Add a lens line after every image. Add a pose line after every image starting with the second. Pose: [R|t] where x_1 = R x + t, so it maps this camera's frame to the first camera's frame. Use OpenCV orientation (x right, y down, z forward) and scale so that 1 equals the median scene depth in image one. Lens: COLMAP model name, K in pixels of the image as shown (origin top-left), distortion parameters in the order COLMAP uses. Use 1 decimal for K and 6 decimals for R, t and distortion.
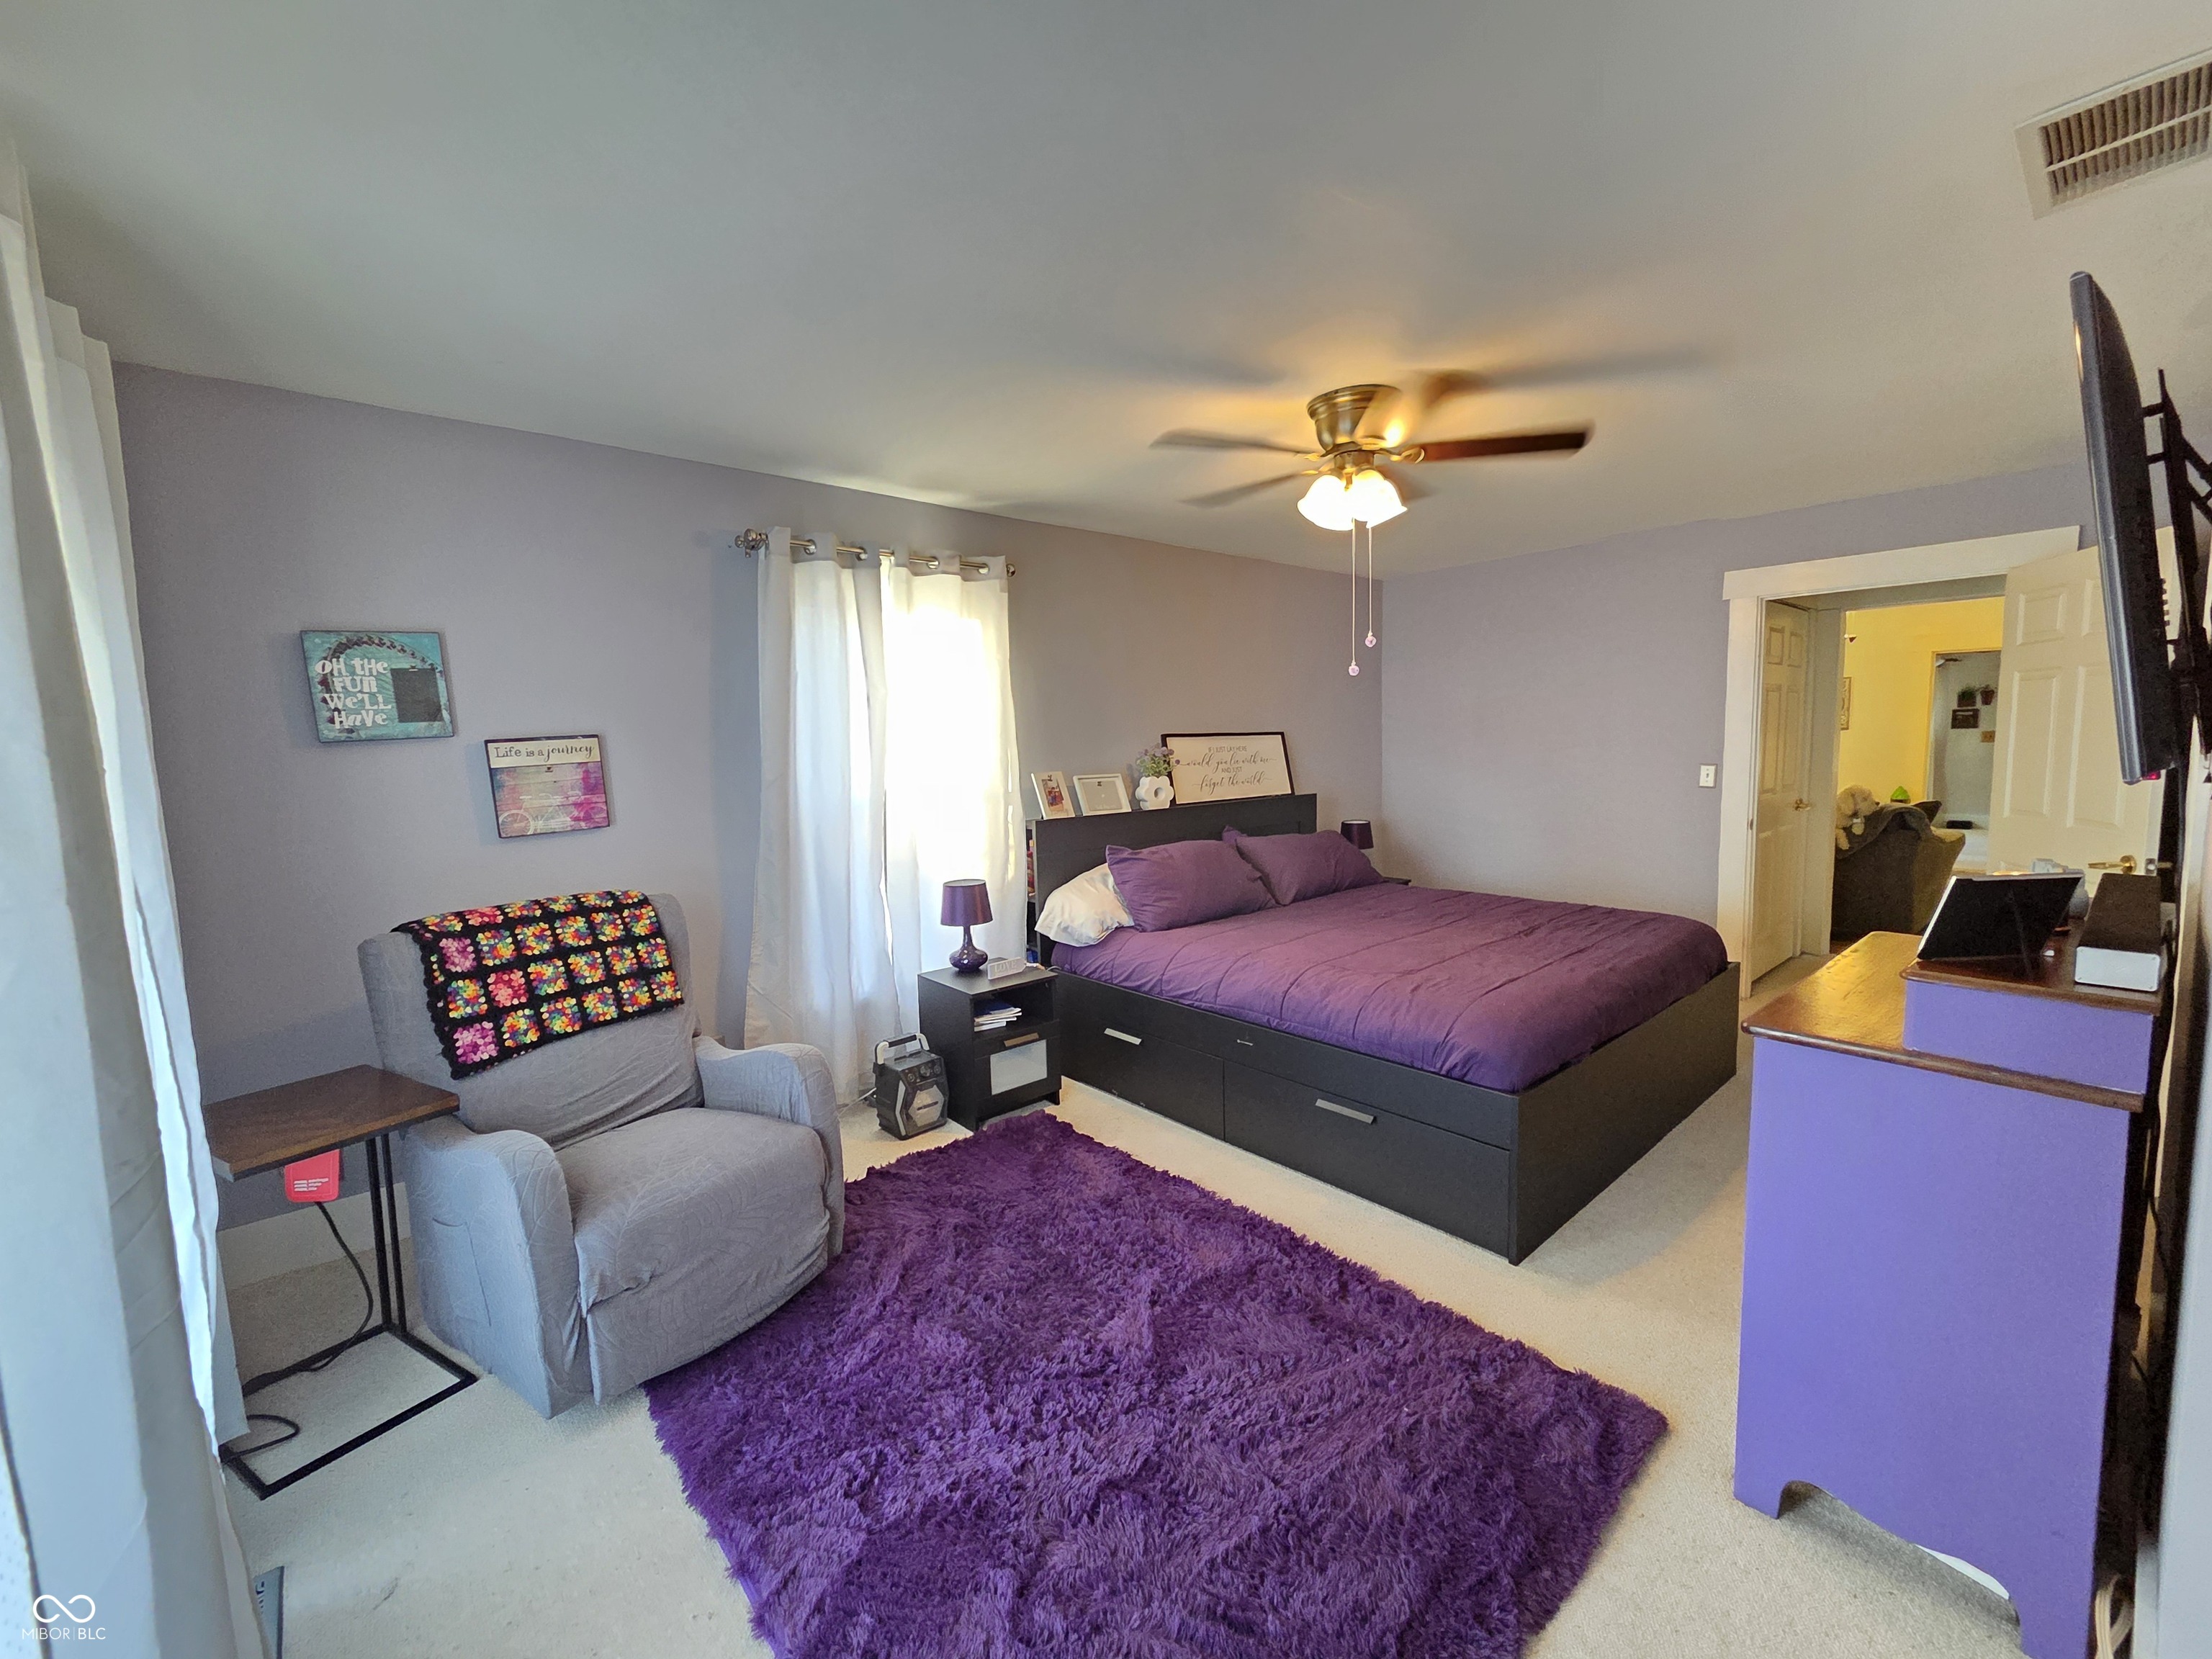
lens RADIAL K [[905.1, 0, 1106.0], [0, 905.1, 829.5], [0, 0, 1]] dist [0.000791, 0.000069]
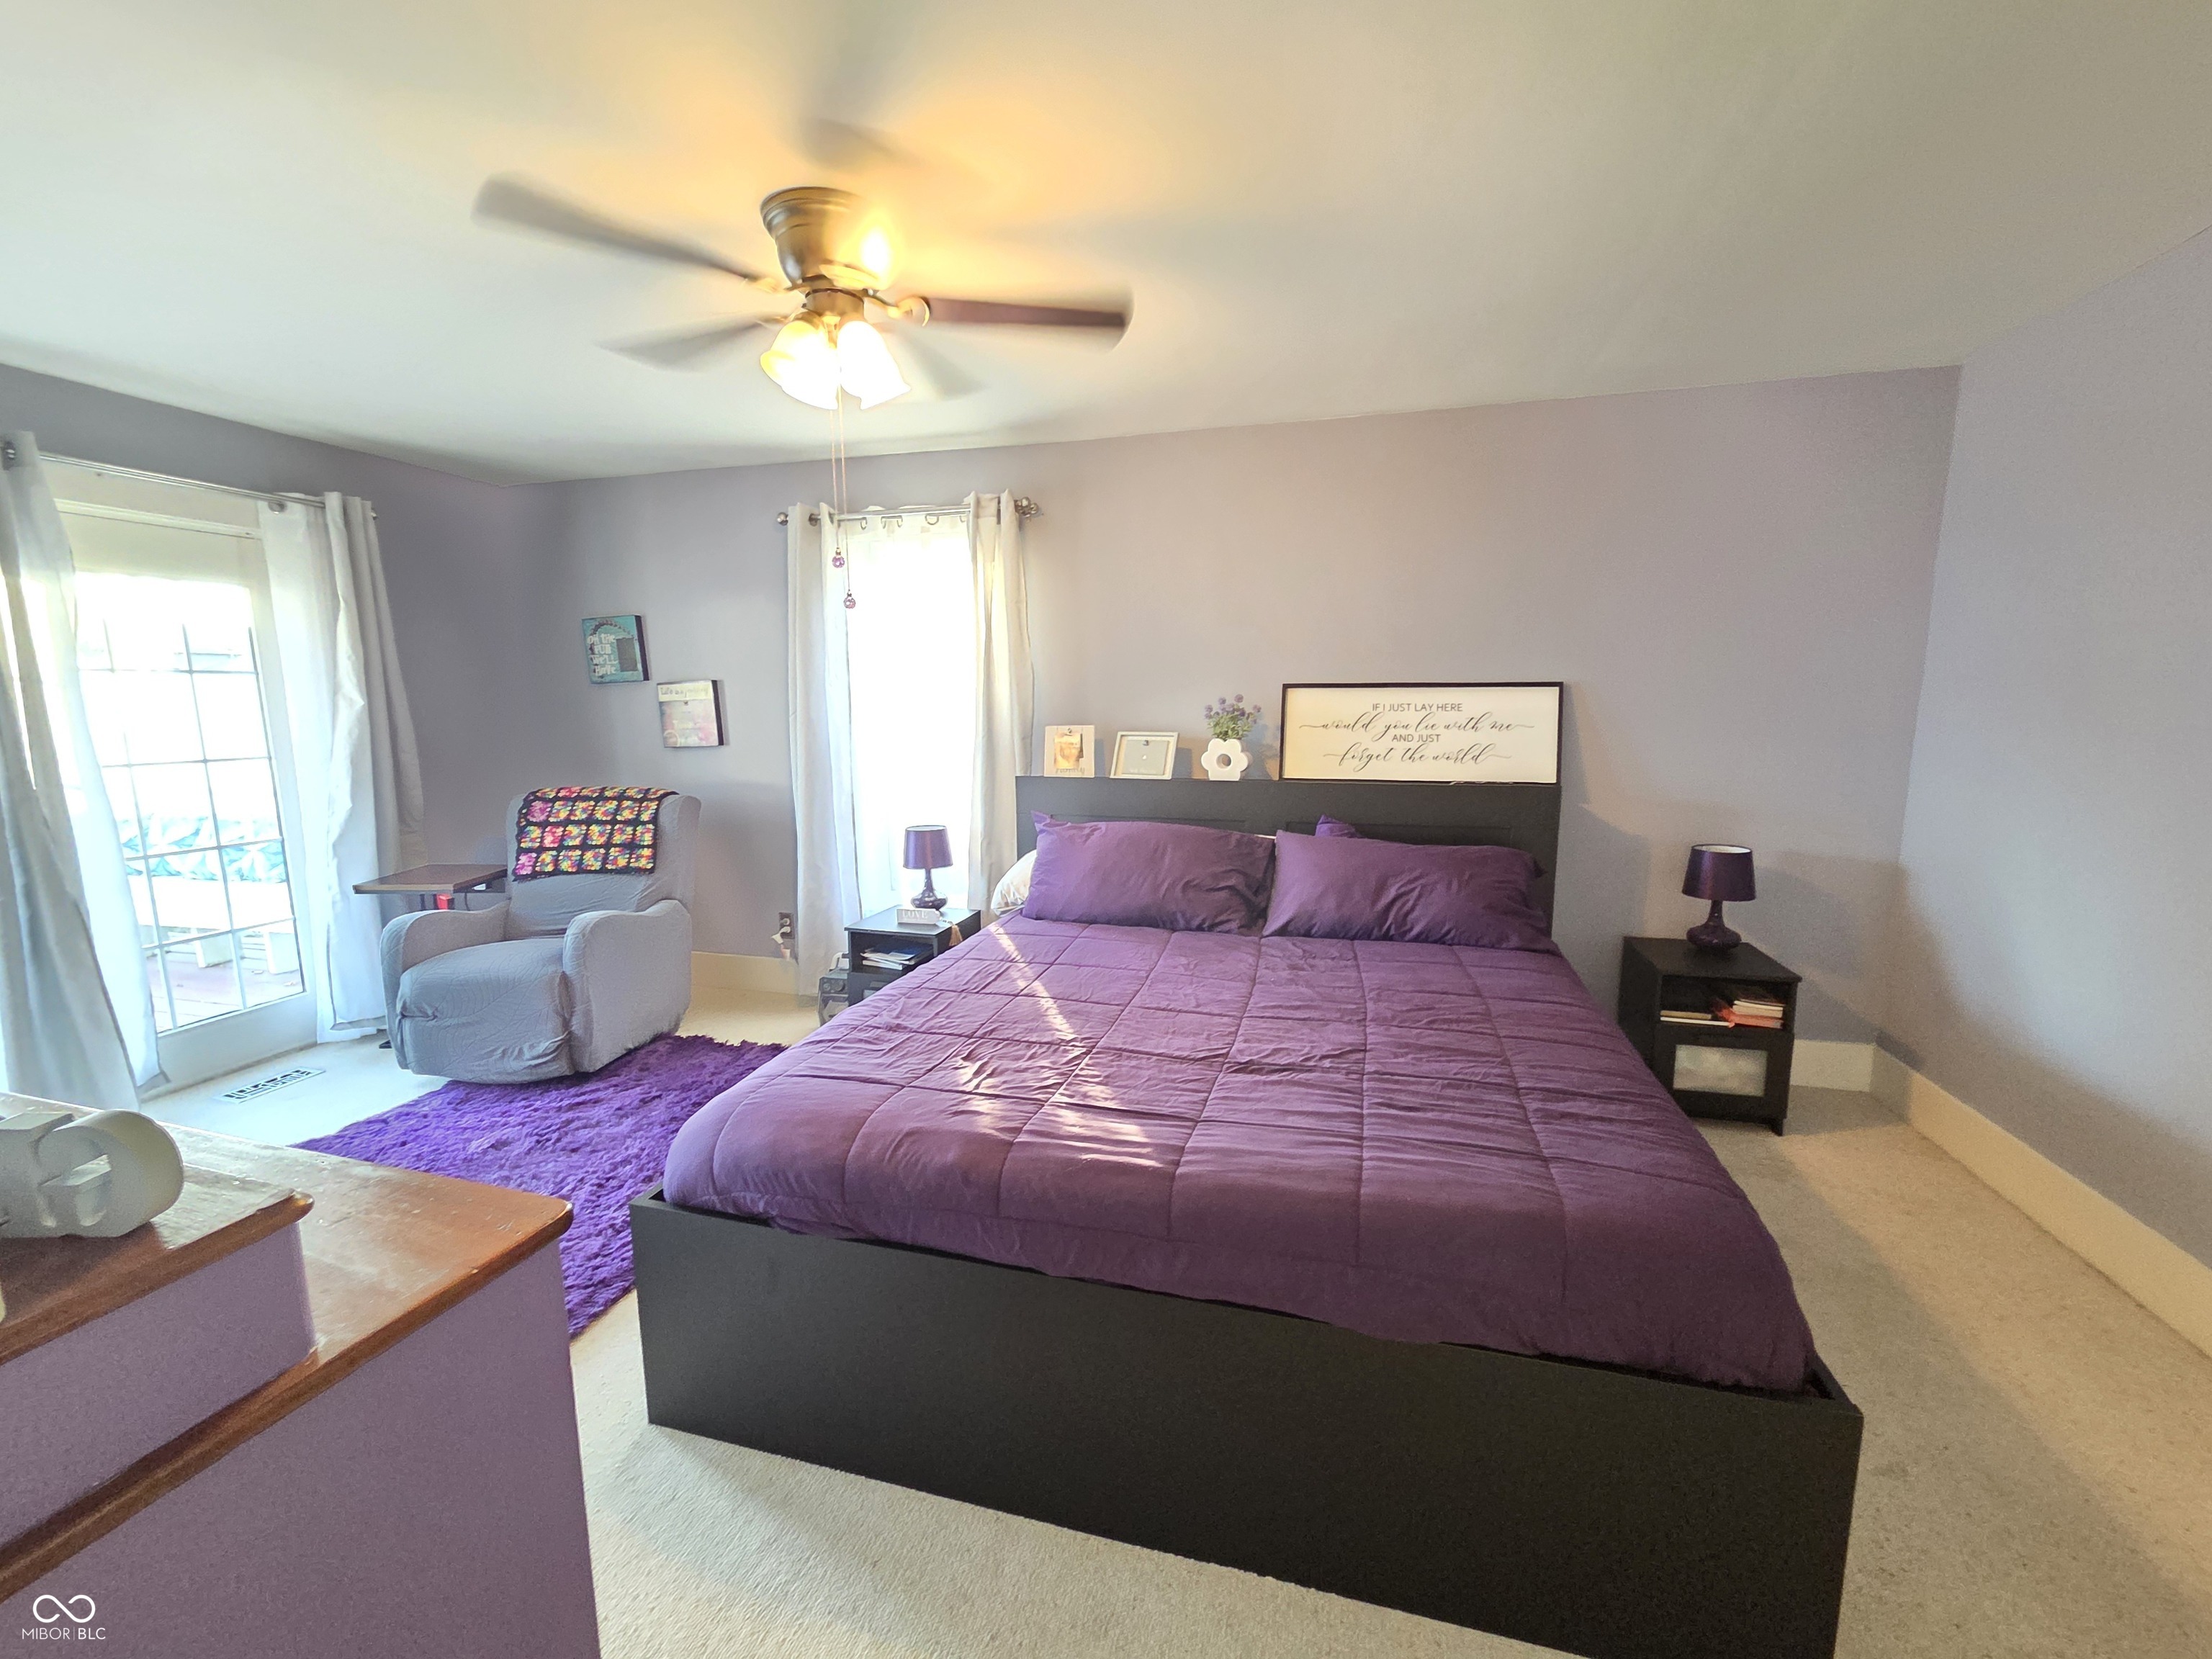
lens RADIAL K [[905.1, 0, 1106.0], [0, 905.1, 829.5], [0, 0, 1]] dist [0.000791, 0.000069]
pose [[0.550746, 0.141124, -0.822656, 1.109780], [-0.093313, 0.989835, 0.107332, -0.095045], [0.829441, 0.017652, 0.558316, 0.829908]]
